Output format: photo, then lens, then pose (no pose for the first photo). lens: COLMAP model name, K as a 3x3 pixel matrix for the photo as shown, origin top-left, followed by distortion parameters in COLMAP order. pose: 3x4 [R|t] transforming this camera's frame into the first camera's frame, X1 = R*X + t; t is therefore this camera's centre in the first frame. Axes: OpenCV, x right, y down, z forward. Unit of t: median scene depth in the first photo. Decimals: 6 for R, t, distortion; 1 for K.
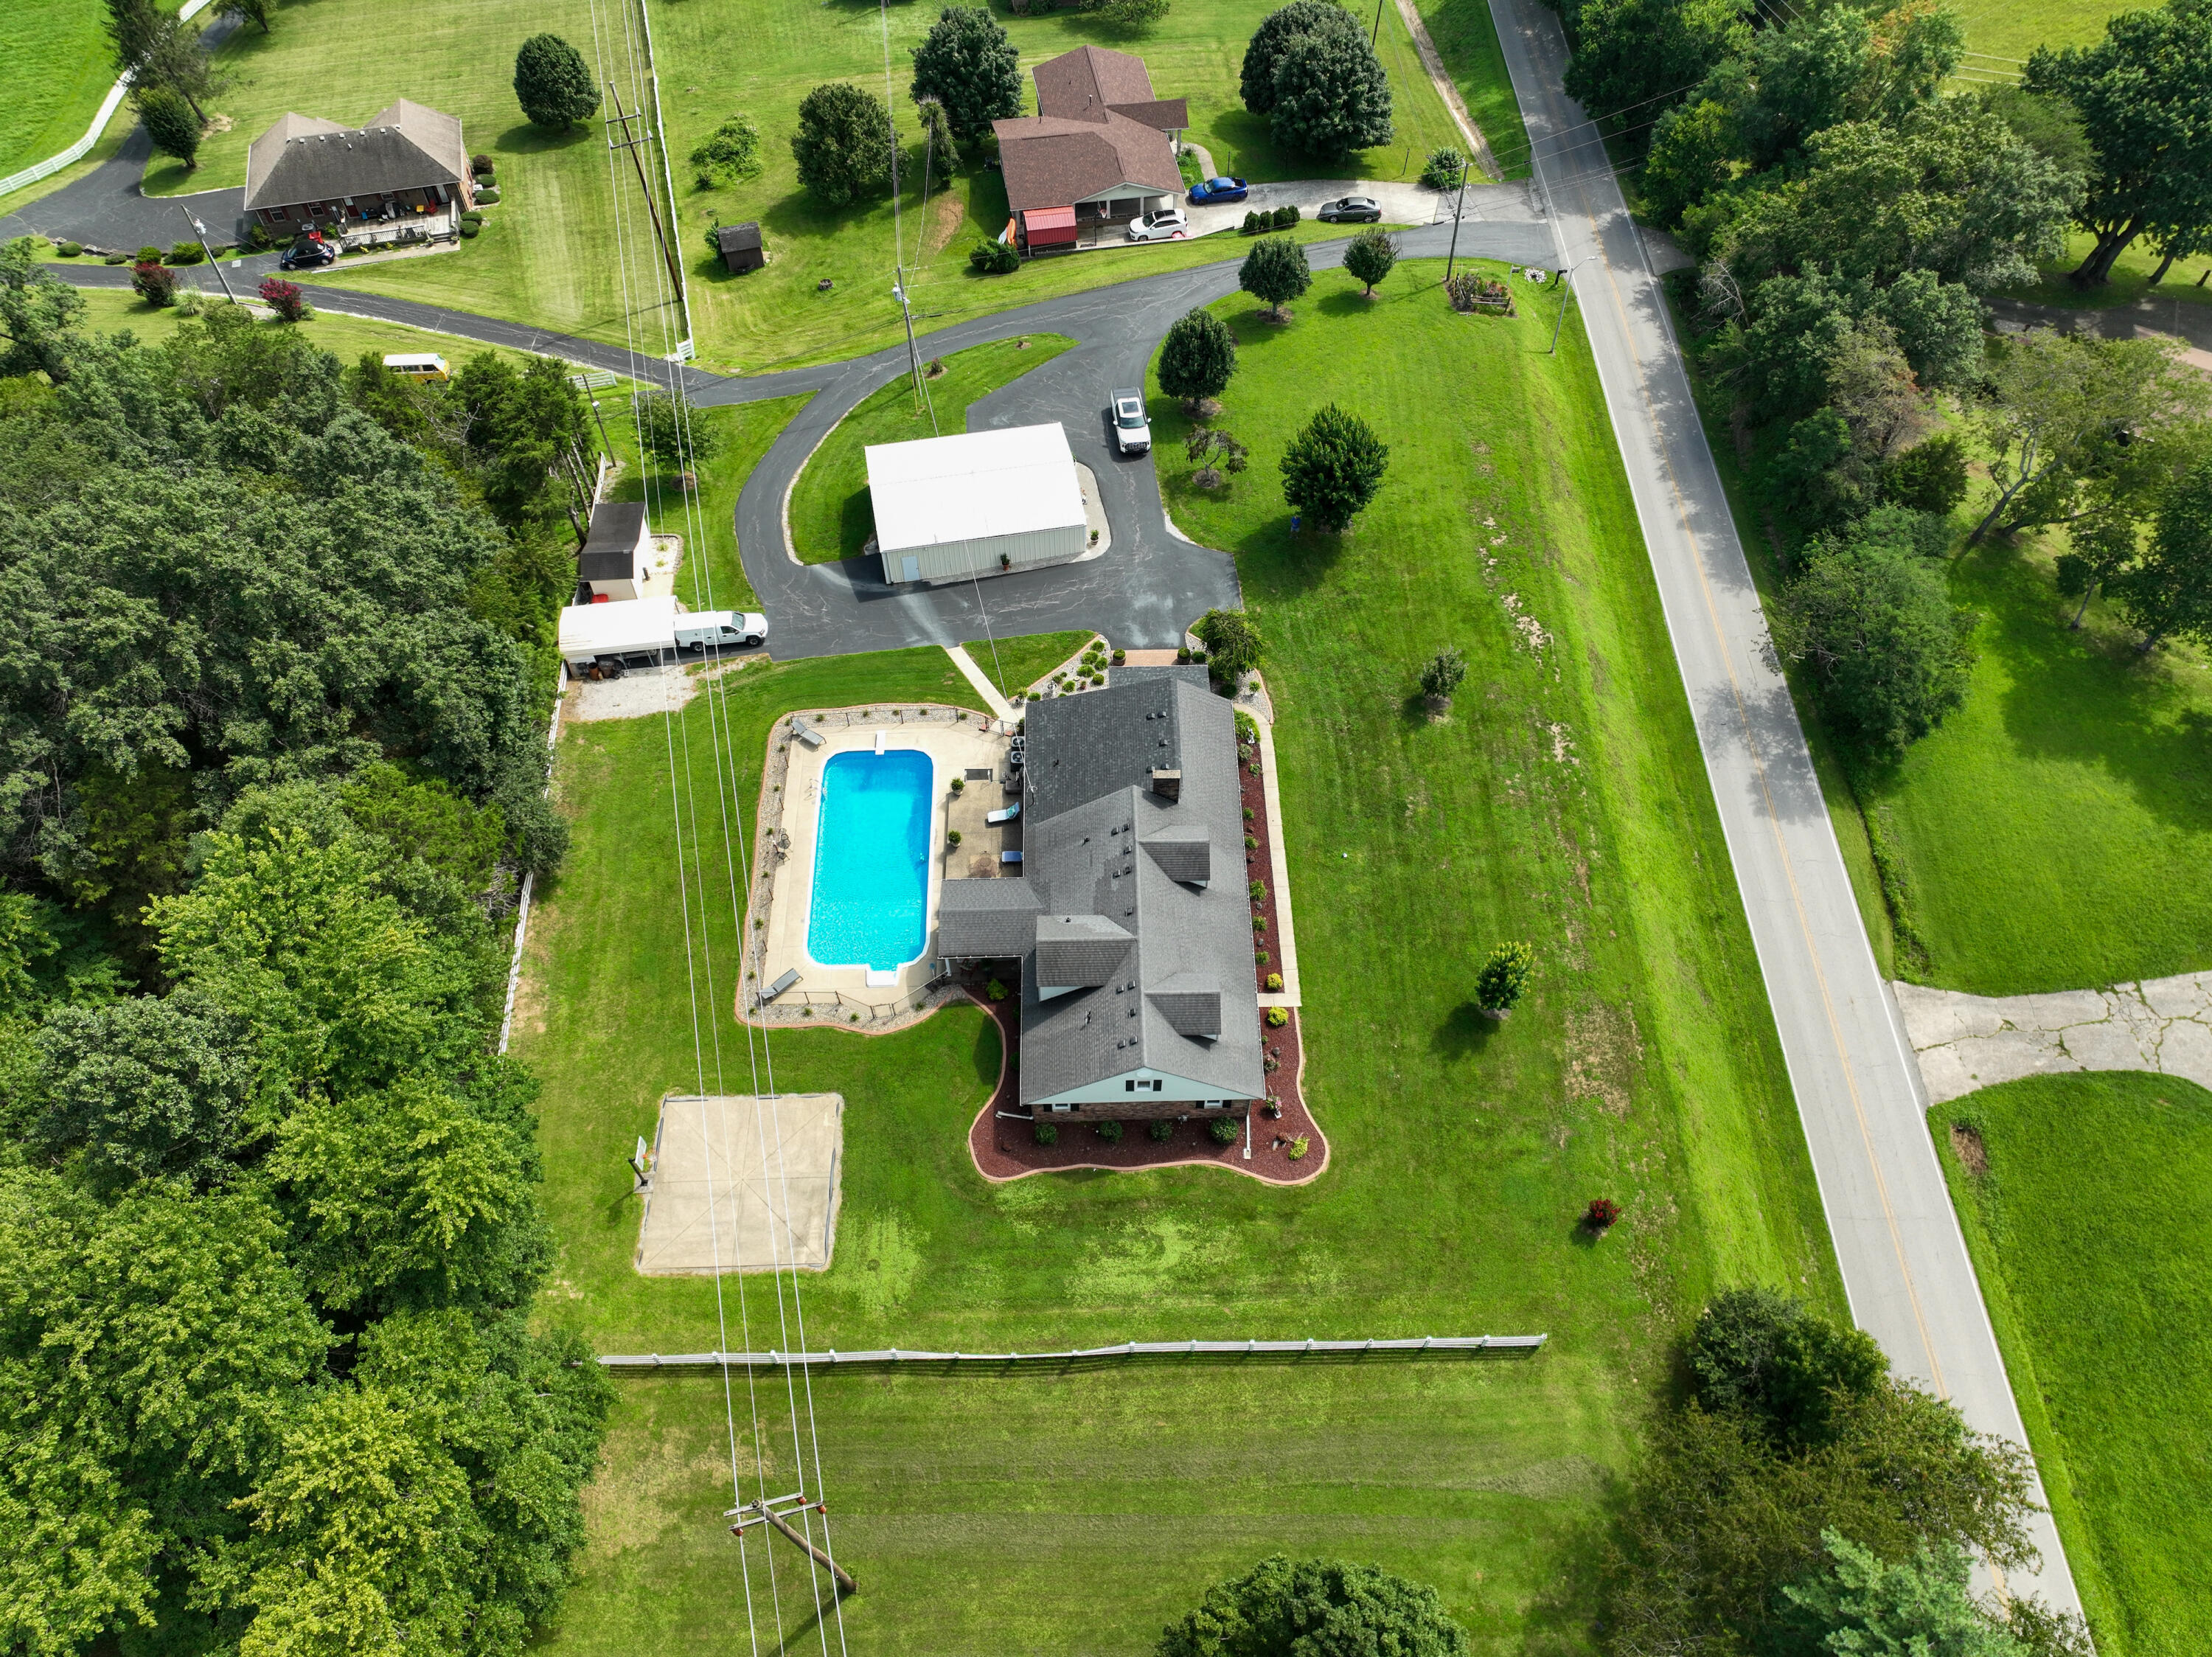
lens RADIAL K [[1552.3, 0, 1111.3], [0, 1552.3, 819.7], [0, 0, 1]] dist [0.003474, 0.013740]
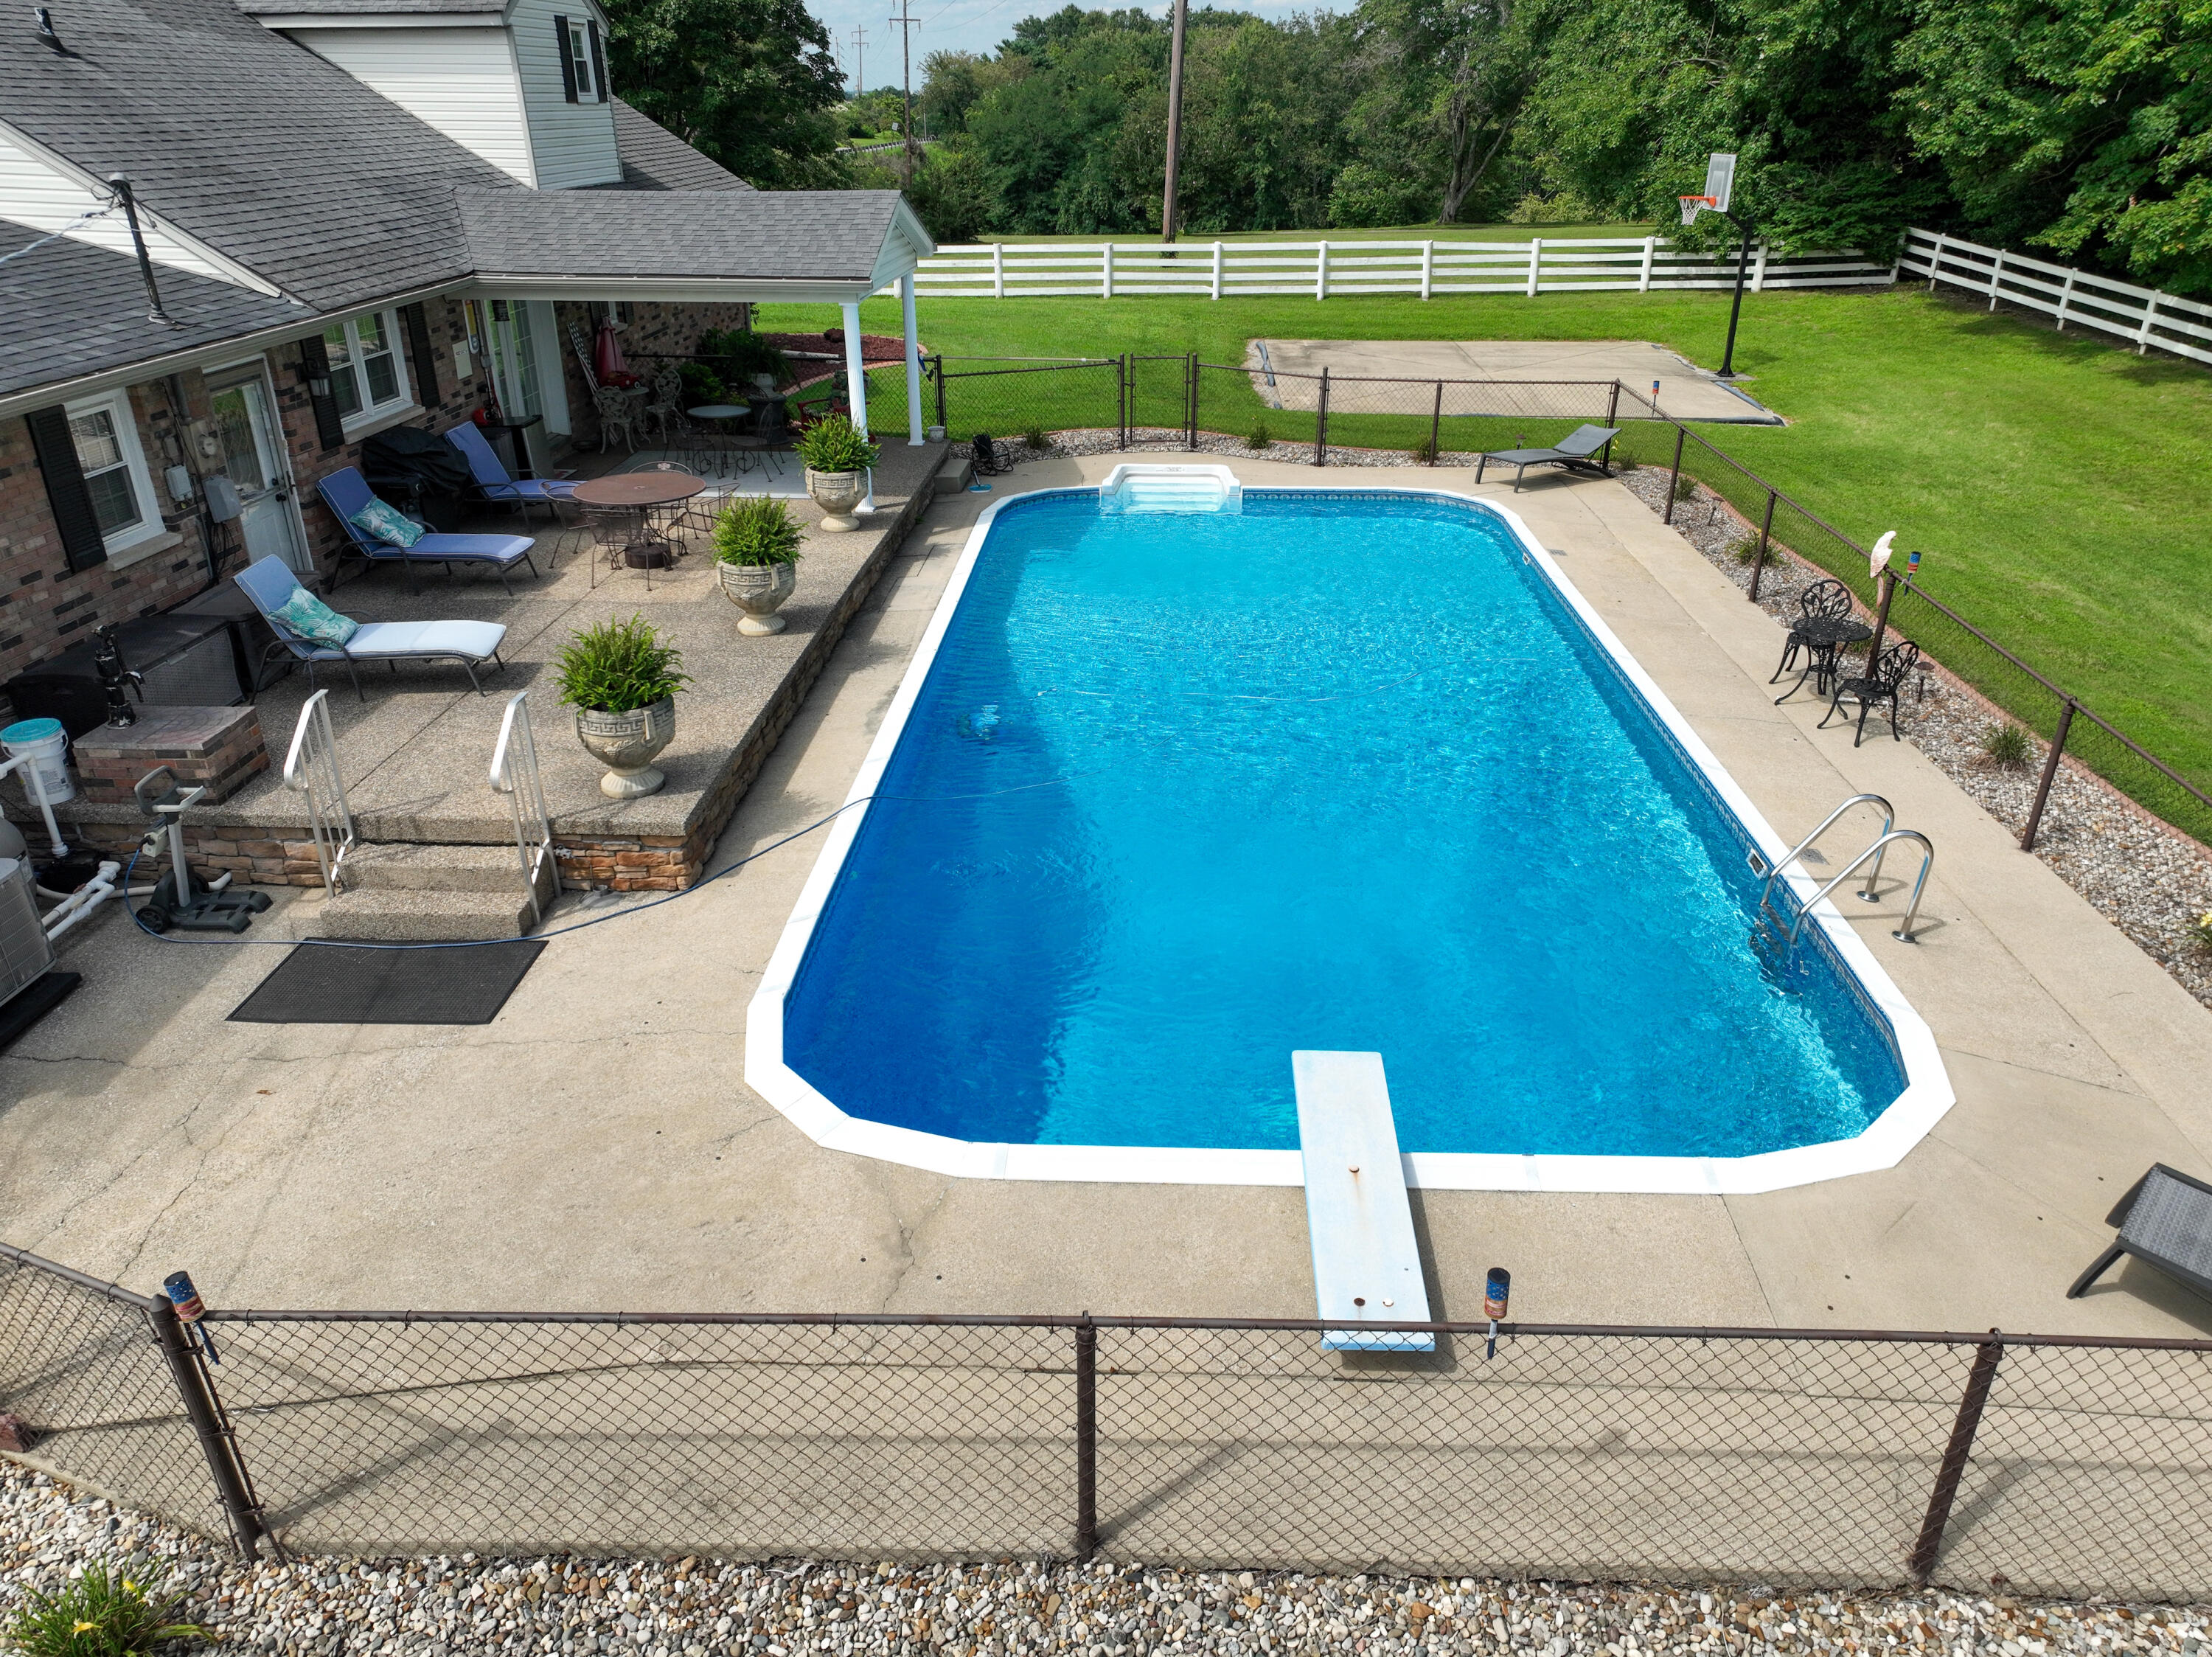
lens RADIAL K [[1552.3, 0, 1109.1], [0, 1552.3, 832.6], [0, 0, 1]] dist [0.003474, 0.013740]
pose [[-0.997408, -0.030390, 0.065225, -0.143010], [0.059307, 0.166138, 0.984318, -0.135636], [-0.040749, 0.985634, -0.163905, 1.014224]]
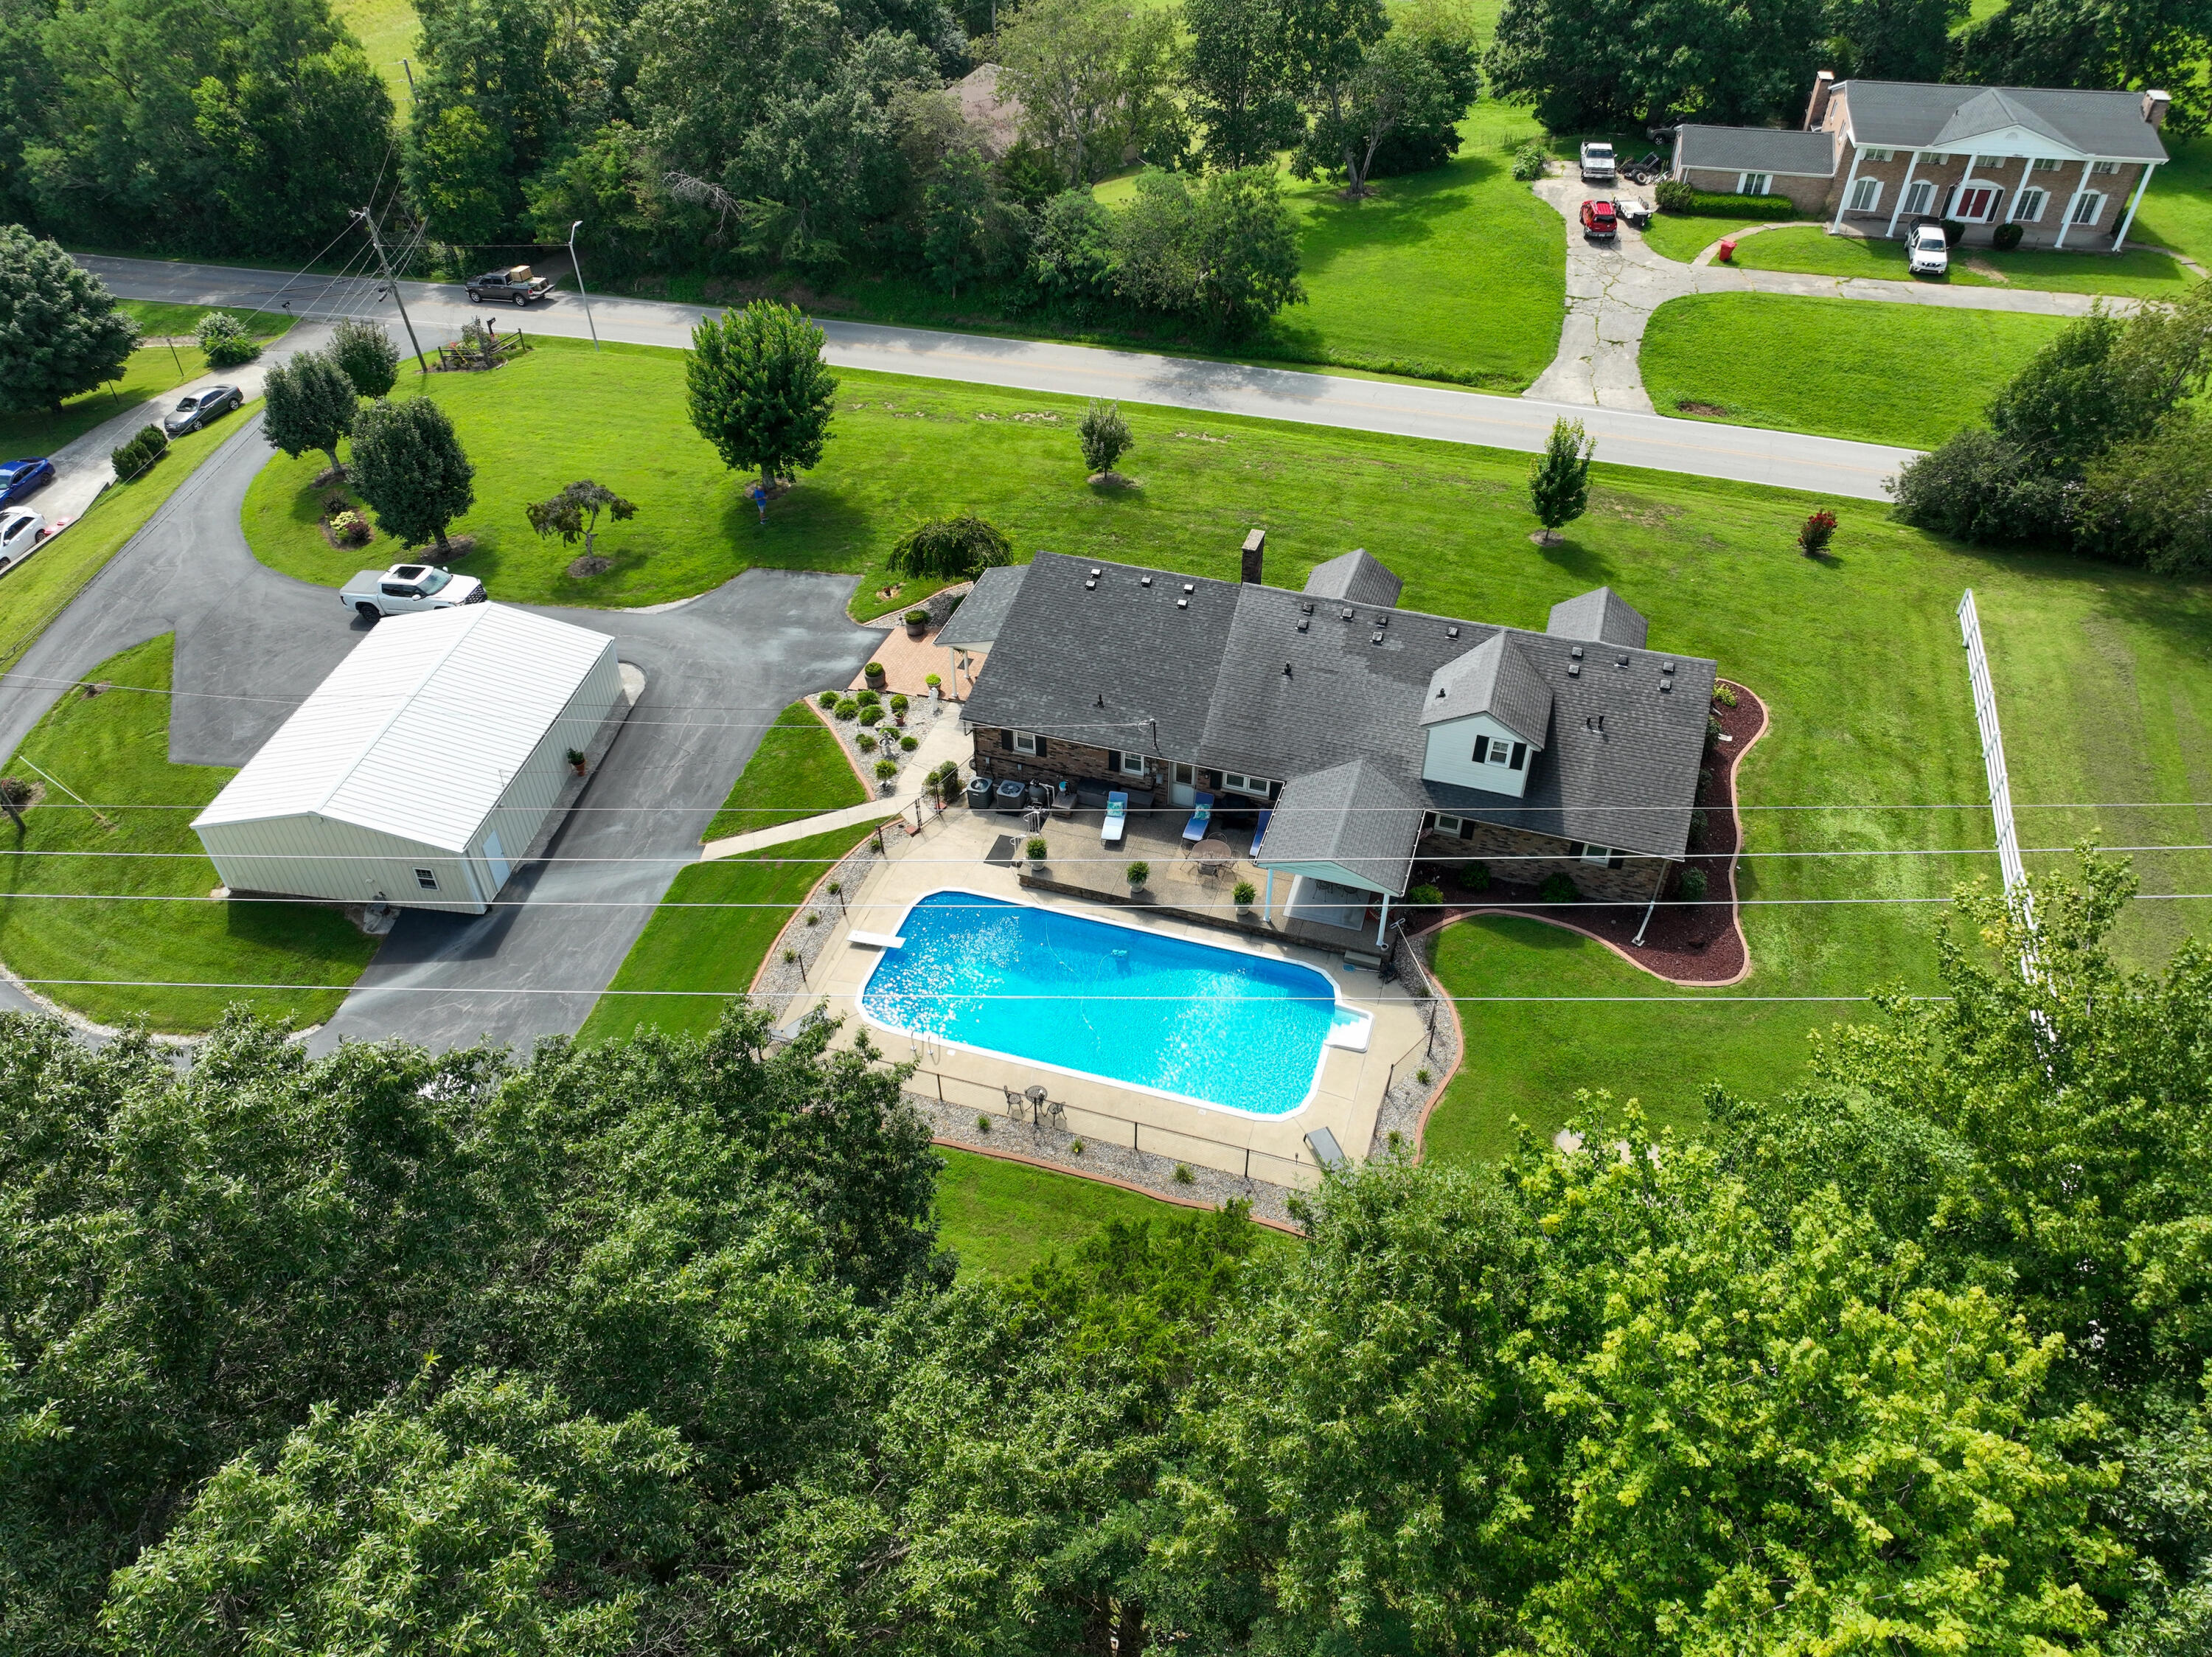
lens RADIAL K [[1552.3, 0, 1117.1], [0, 1552.3, 830.3], [0, 0, 1]] dist [0.003474, 0.013740]
pose [[0.327494, -0.614886, 0.717400, -0.506187], [0.772975, 0.611005, 0.170830, -0.104018], [-0.543376, 0.498587, 0.675391, 0.566747]]
